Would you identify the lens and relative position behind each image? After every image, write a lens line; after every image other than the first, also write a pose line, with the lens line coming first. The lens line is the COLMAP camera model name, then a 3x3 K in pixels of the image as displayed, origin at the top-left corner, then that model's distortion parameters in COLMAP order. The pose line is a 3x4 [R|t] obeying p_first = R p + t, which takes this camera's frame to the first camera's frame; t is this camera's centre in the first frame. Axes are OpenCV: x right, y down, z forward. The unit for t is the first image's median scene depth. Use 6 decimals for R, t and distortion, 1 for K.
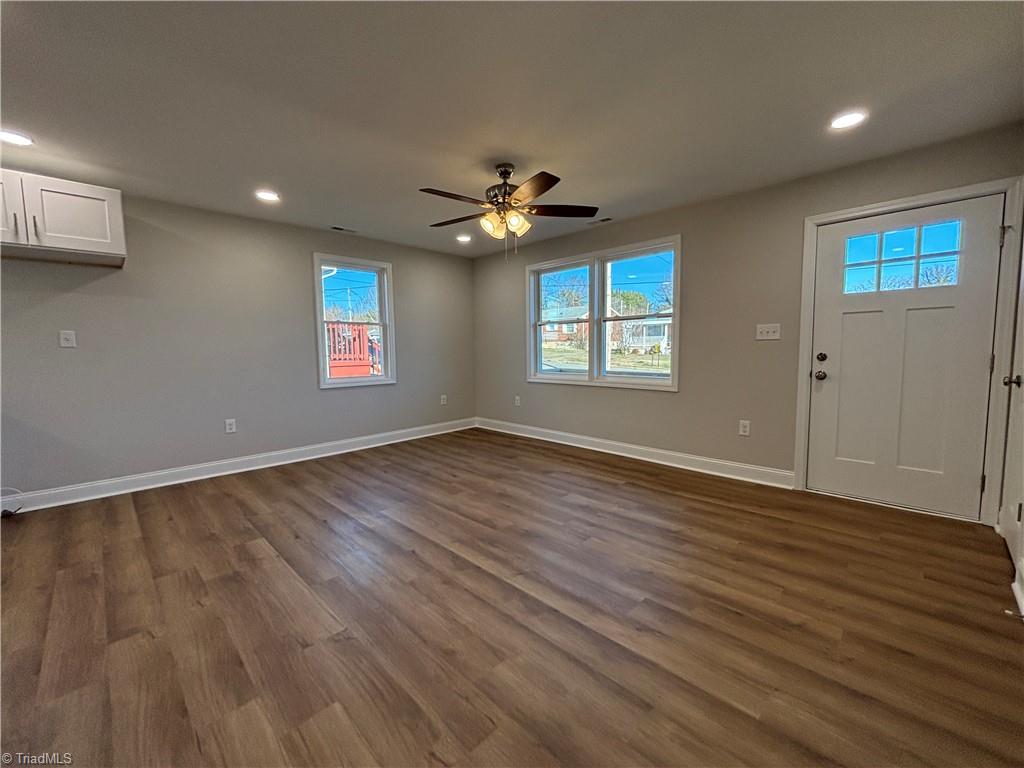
lens RADIAL K [[414.9, 0, 512.0], [0, 414.9, 384.0], [0, 0, 1]] dist [0.010740, -0.000262]
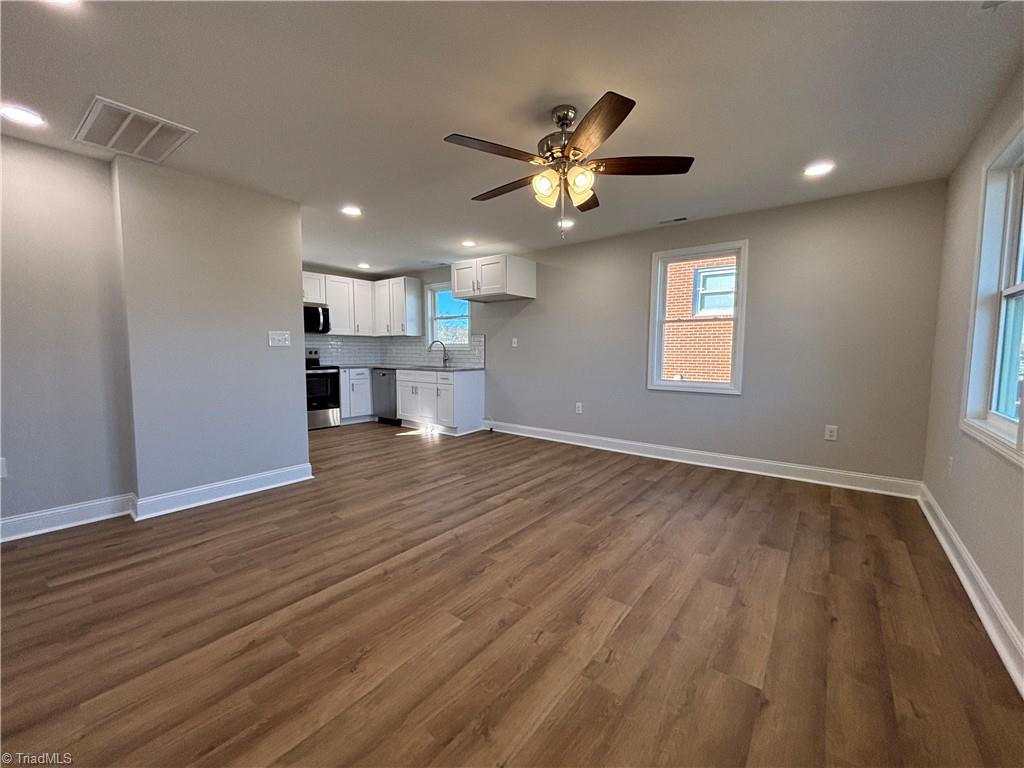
lens RADIAL K [[414.9, 0, 512.0], [0, 414.9, 384.0], [0, 0, 1]] dist [0.010740, -0.000262]
pose [[0.120250, 0.096478, -0.988045, 0.769350], [-0.089751, 0.992247, 0.085965, -0.090188], [0.988678, 0.078341, 0.127977, 0.853932]]
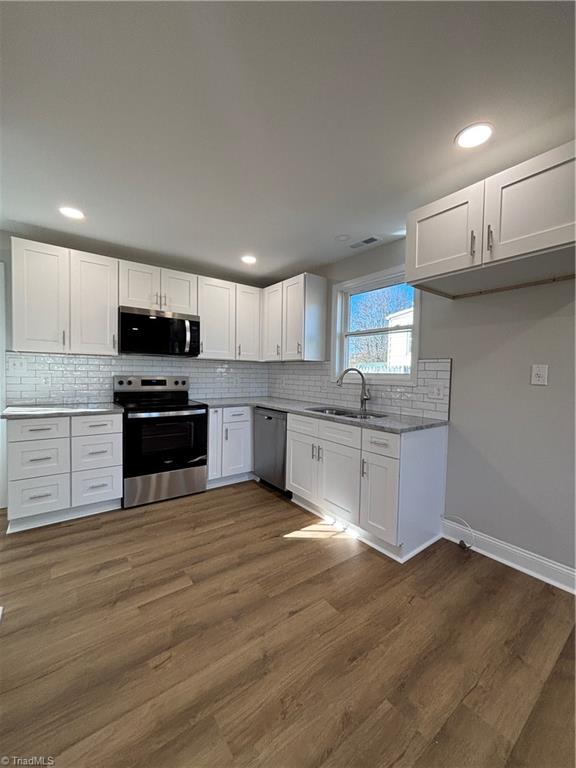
lens RADIAL K [[311.2, 0, 288.0], [0, 311.2, 384.0], [0, 0, 1]] dist [0.010740, -0.000262]
pose [[-0.145346, 0.048927, -0.988170, -0.426620], [-0.100349, 0.992897, 0.063921, -0.087195], [0.984279, 0.108452, -0.139404, 0.664351]]
